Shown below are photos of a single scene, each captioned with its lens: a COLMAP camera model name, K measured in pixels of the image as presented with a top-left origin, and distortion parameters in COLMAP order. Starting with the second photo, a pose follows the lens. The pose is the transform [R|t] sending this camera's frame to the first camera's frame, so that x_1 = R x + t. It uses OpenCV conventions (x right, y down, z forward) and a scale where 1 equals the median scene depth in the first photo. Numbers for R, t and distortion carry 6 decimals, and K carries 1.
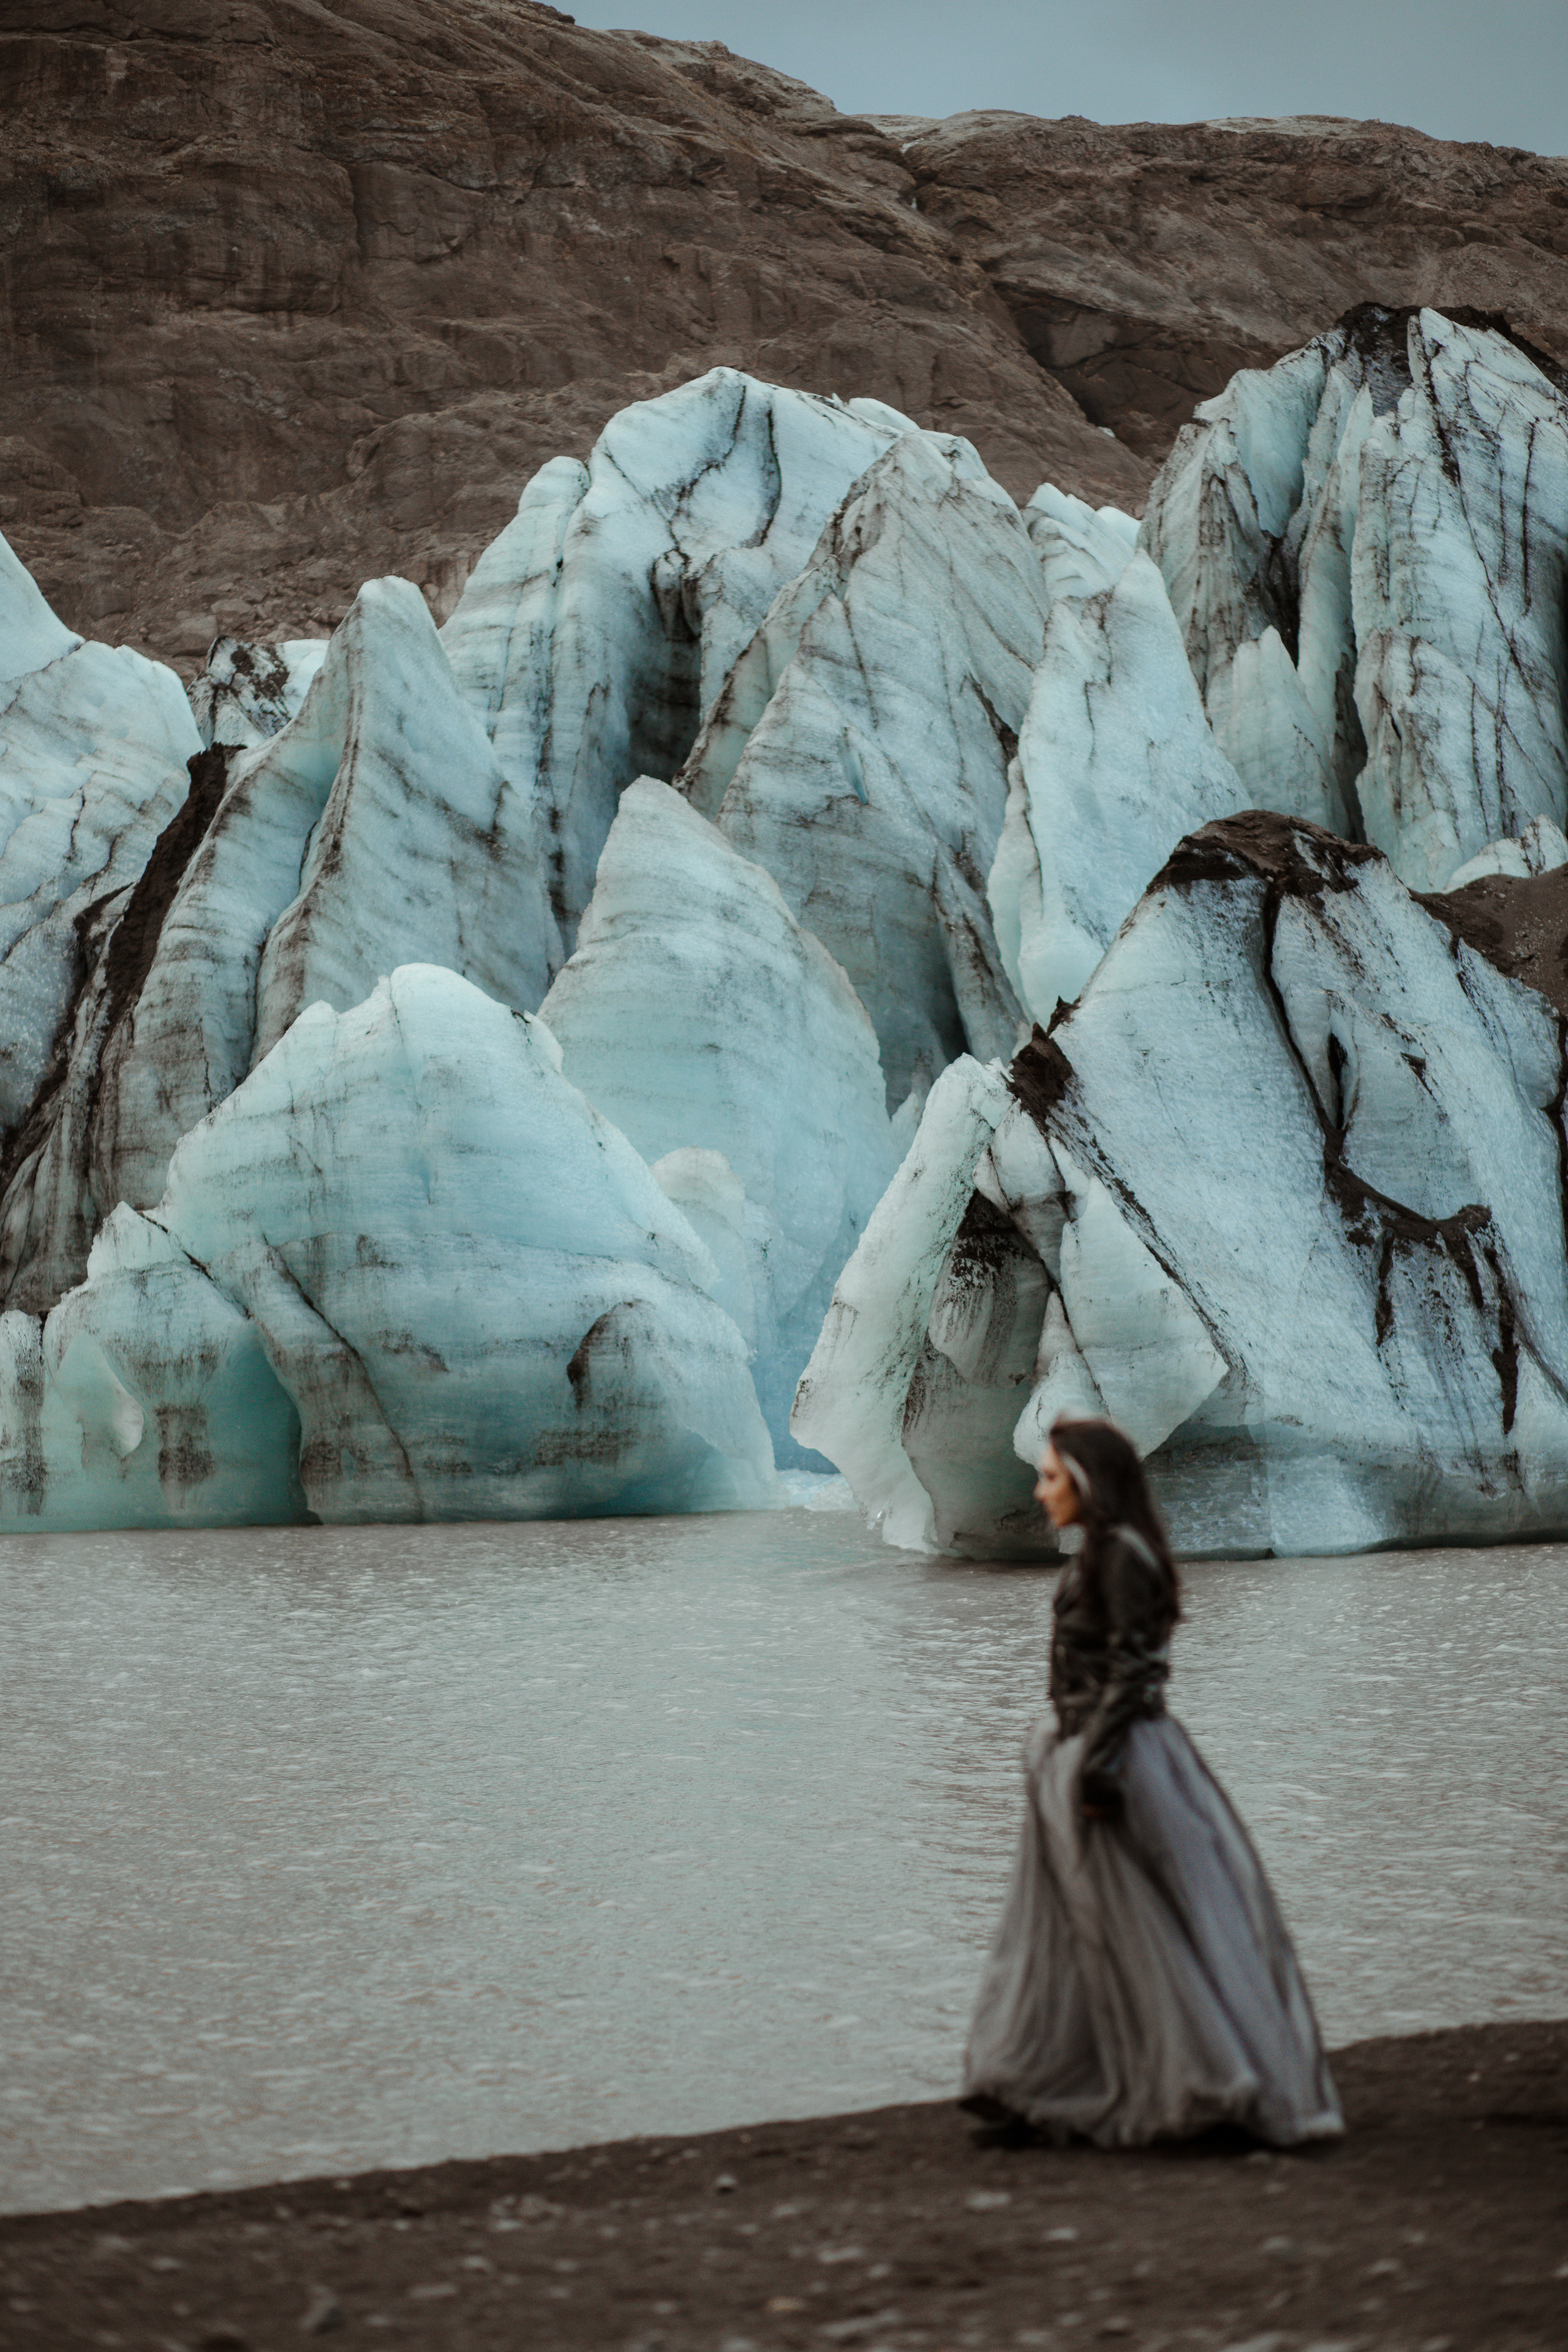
lens RADIAL K [[5535.3, 0, 785.4], [0, 5535.3, 1171.5], [0, 0, 1]] dist [-0.117385, -1.114309]
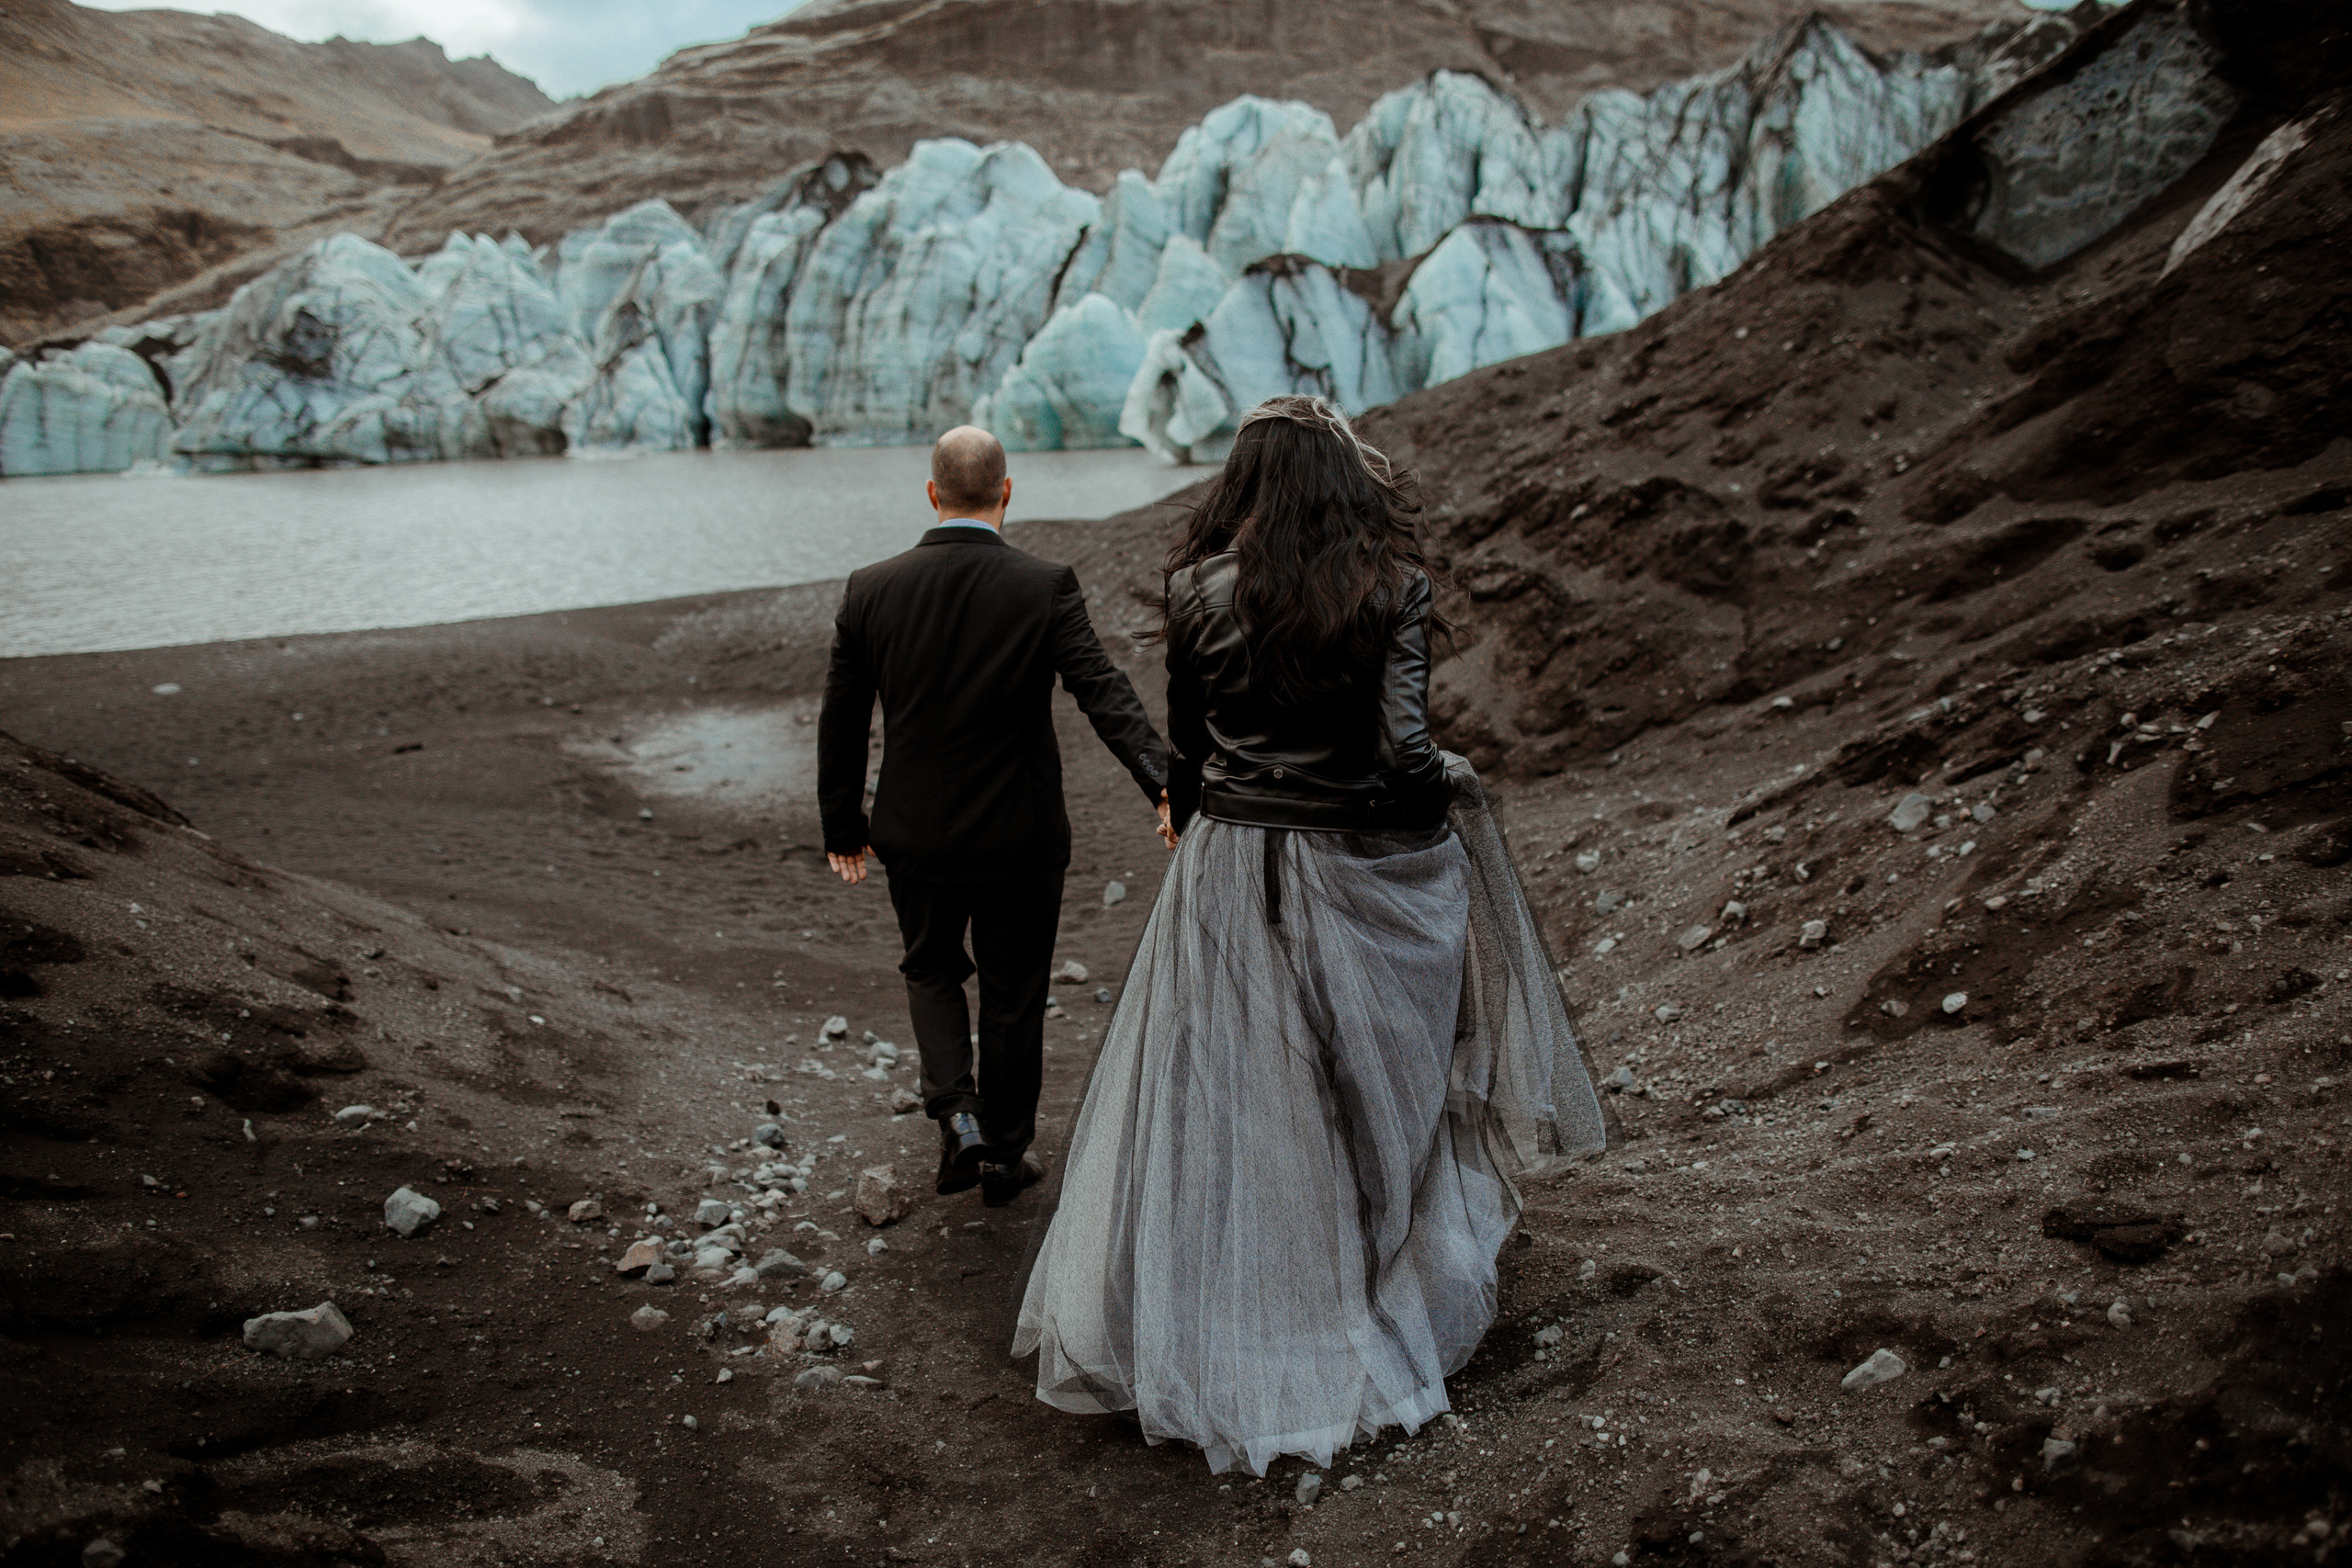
lens RADIAL K [[1608.7, 0, 1165.5], [0, 1608.7, 790.3], [0, 0, 1]] dist [-0.056213, 0.049022]
pose [[0.988248, 0.017947, -0.151800, 0.108505], [0.025374, 0.960044, 0.278697, -0.012183], [0.150736, -0.279273, 0.948306, -0.067715]]
